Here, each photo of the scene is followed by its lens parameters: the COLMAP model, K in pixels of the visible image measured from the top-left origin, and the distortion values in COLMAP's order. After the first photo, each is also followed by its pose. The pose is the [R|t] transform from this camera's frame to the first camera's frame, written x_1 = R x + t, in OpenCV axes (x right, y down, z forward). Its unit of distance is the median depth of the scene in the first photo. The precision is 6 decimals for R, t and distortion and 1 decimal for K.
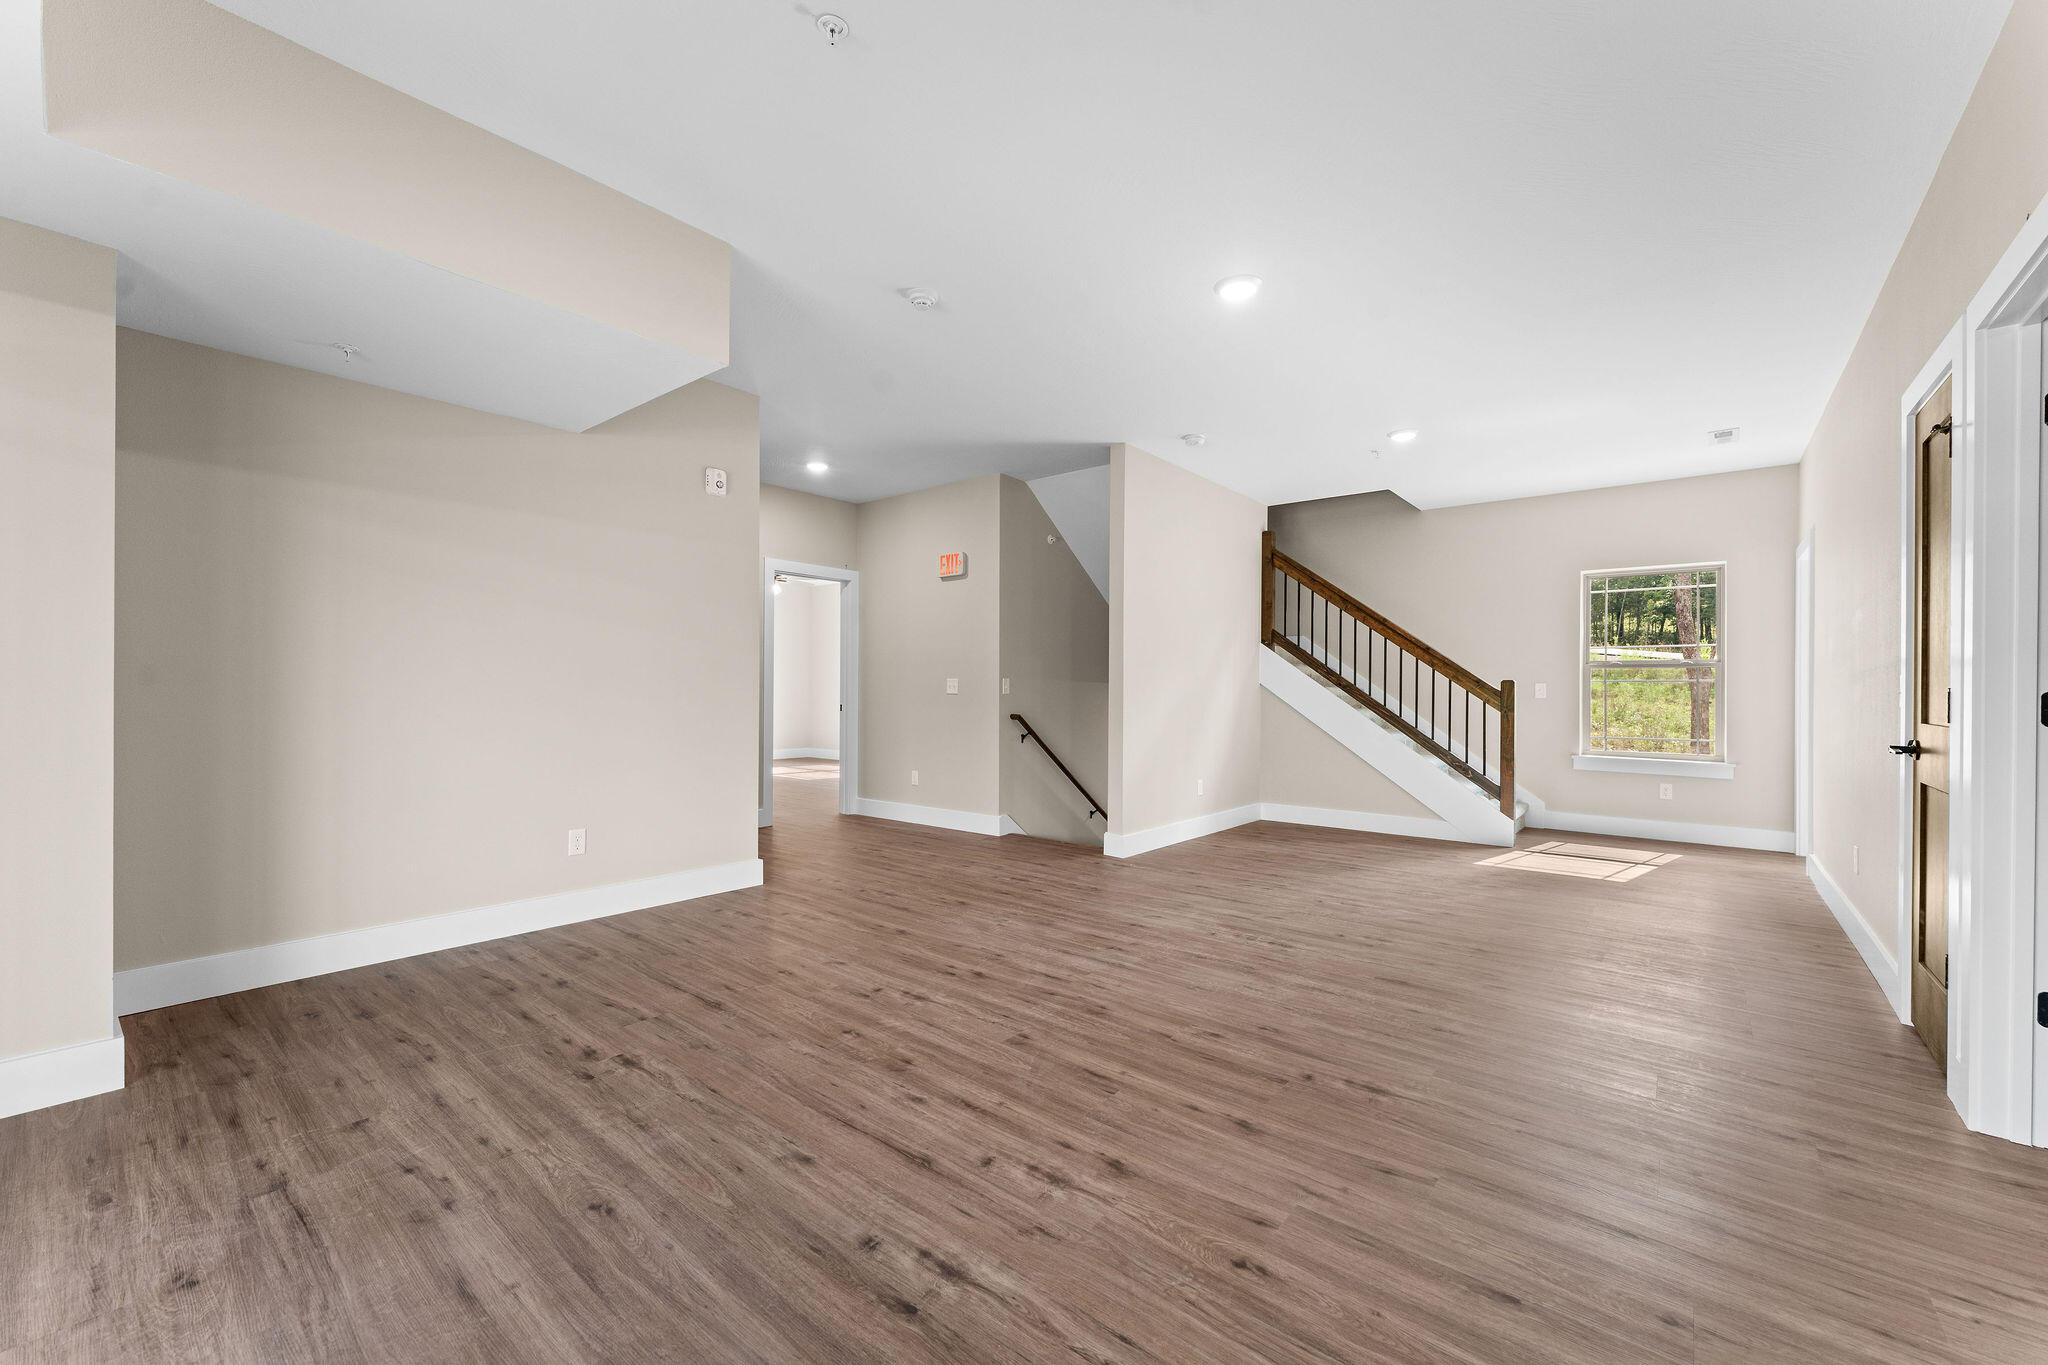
lens RADIAL K [[814.1, 0, 1016.6], [0, 814.1, 688.6], [0, 0, 1]] dist [-0.000928, -0.000040]
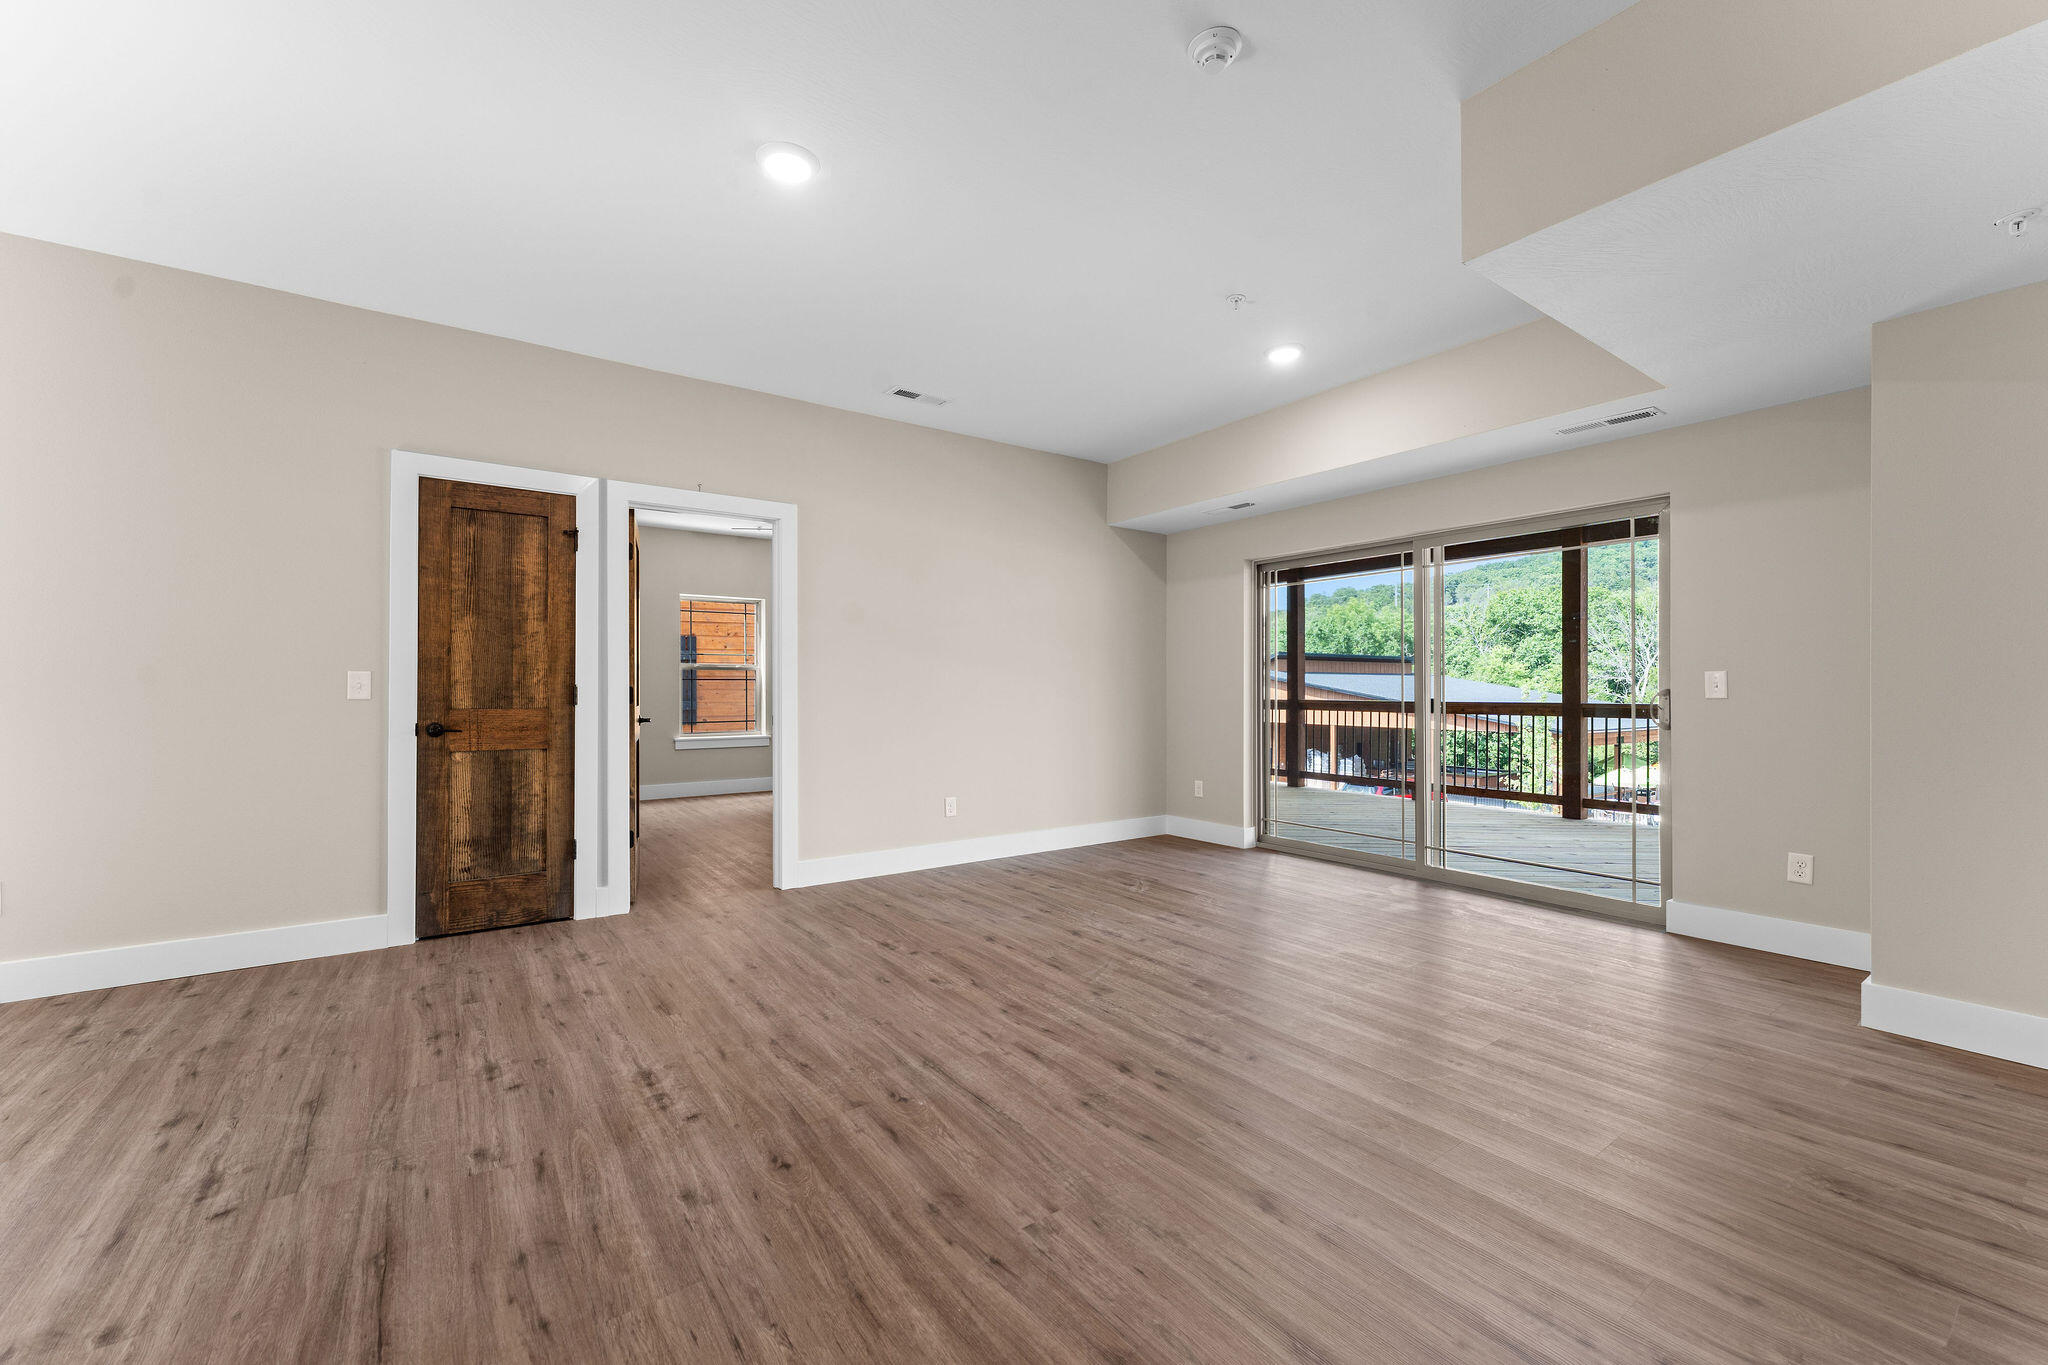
lens RADIAL K [[814.1, 0, 1016.6], [0, 814.1, 688.6], [0, 0, 1]] dist [-0.000928, -0.000040]
pose [[-0.966872, -0.006622, 0.255174, -0.150888], [-0.006822, 0.999977, 0.000099, 0.002009], [-0.255169, -0.001645, -0.966895, 1.889756]]
